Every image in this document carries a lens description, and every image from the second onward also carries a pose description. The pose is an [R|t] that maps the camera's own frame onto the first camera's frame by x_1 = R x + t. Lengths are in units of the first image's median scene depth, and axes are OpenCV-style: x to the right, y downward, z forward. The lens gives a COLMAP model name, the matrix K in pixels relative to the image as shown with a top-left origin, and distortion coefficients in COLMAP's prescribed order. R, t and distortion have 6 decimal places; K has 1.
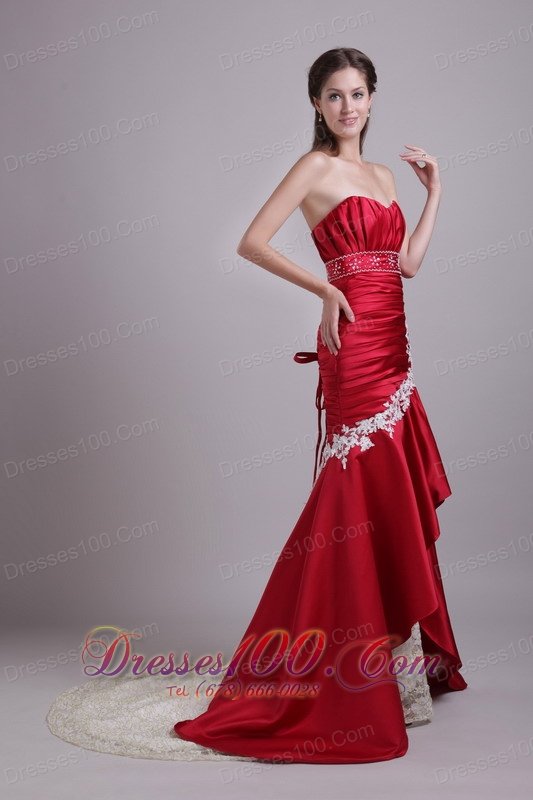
lens RADIAL K [[1258.6, 0, 266.5], [0, 1258.6, 400.0], [0, 0, 1]] dist [-0.001171, 0.016145]
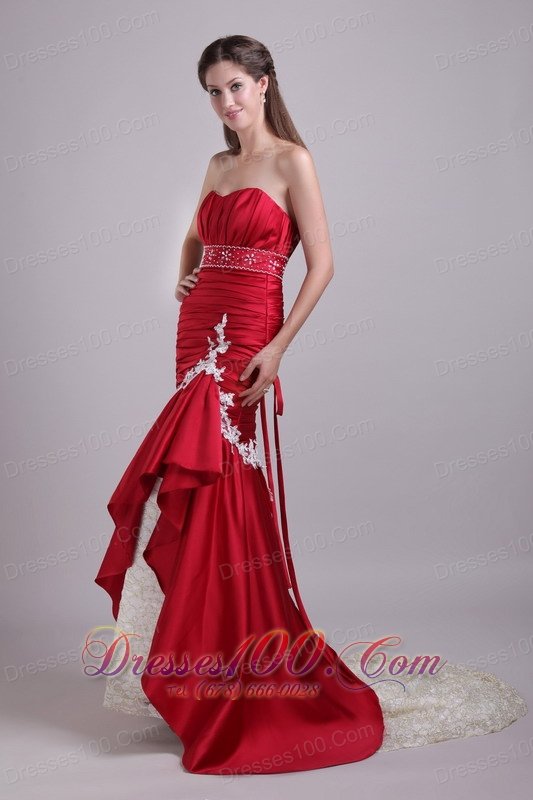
lens RADIAL K [[1258.6, 0, 266.5], [0, 1258.6, 400.0], [0, 0, 1]] dist [-0.001171, 0.016145]
pose [[1.000000, -0.000279, 0.000182, -0.000137], [0.000279, 0.999999, 0.001037, -0.325001], [-0.000182, -0.001037, 0.999999, 0.000211]]
